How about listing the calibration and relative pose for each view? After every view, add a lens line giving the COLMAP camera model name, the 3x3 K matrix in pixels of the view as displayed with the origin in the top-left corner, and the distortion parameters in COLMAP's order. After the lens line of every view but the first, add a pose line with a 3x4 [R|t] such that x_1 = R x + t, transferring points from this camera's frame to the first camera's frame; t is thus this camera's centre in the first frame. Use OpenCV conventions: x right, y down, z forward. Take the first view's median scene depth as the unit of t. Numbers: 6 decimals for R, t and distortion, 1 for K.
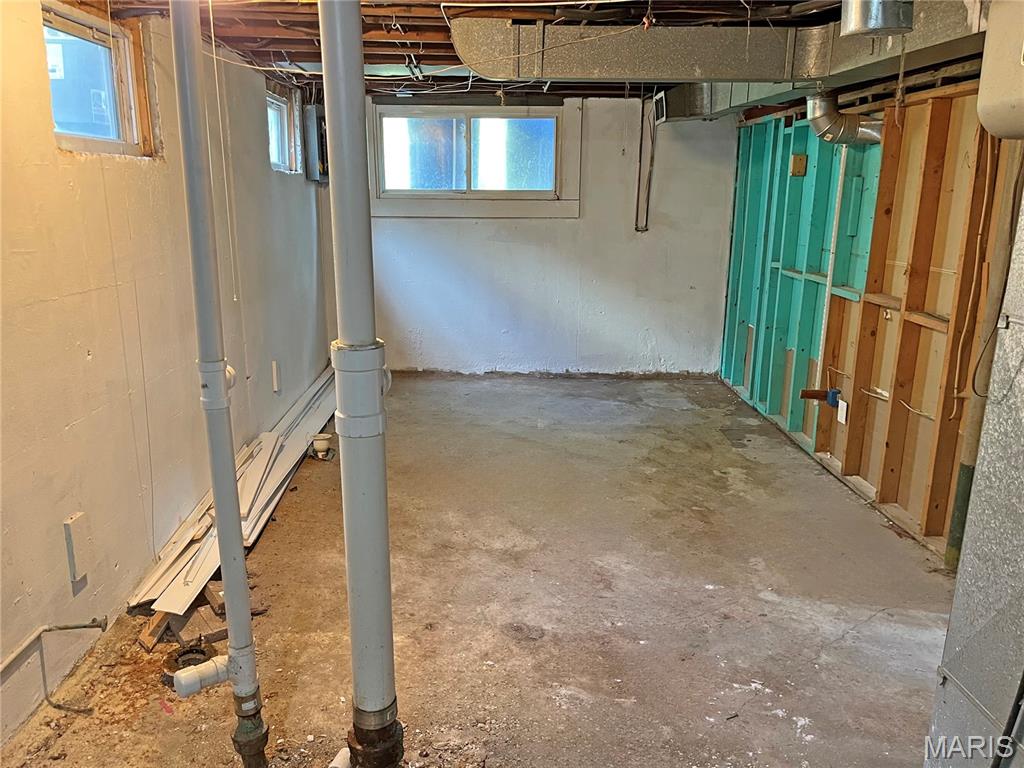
lens RADIAL K [[775.9, 0, 510.8], [0, 775.9, 388.3], [0, 0, 1]] dist [0.058841, -0.072032]
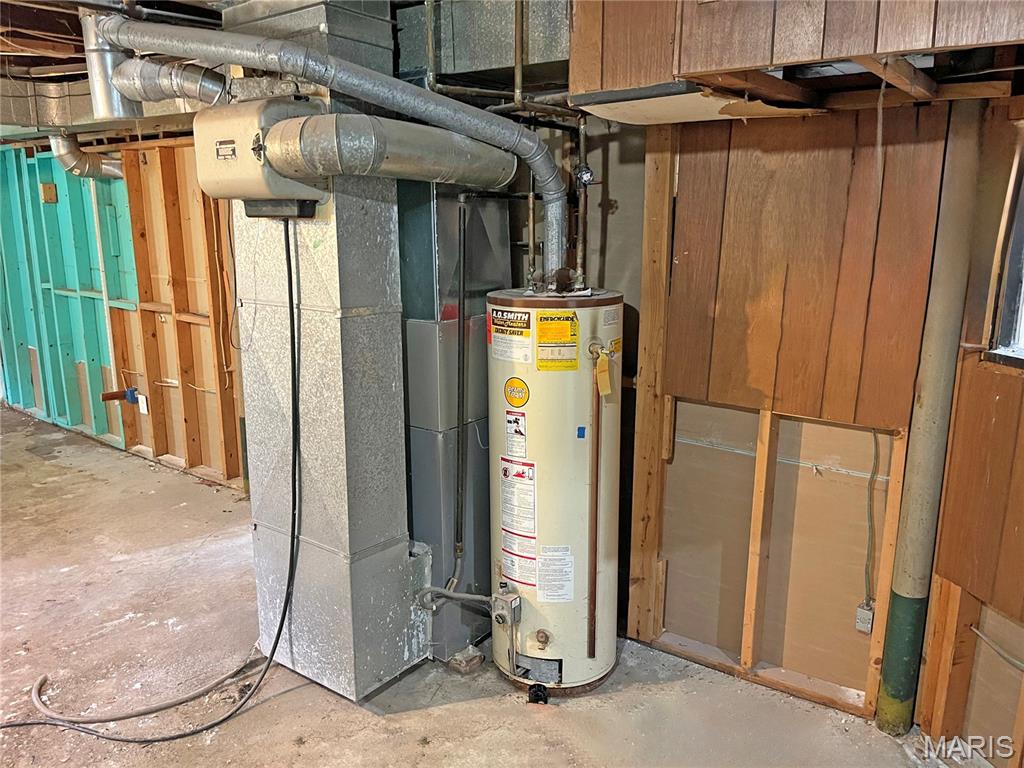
lens RADIAL K [[775.9, 0, 510.8], [0, 775.9, 388.3], [0, 0, 1]] dist [0.058841, -0.072032]
pose [[0.633597, -0.174679, 0.753686, -0.113469], [0.190388, 0.979424, 0.066945, 0.034071], [-0.749872, 0.101077, 0.653817, -0.195681]]
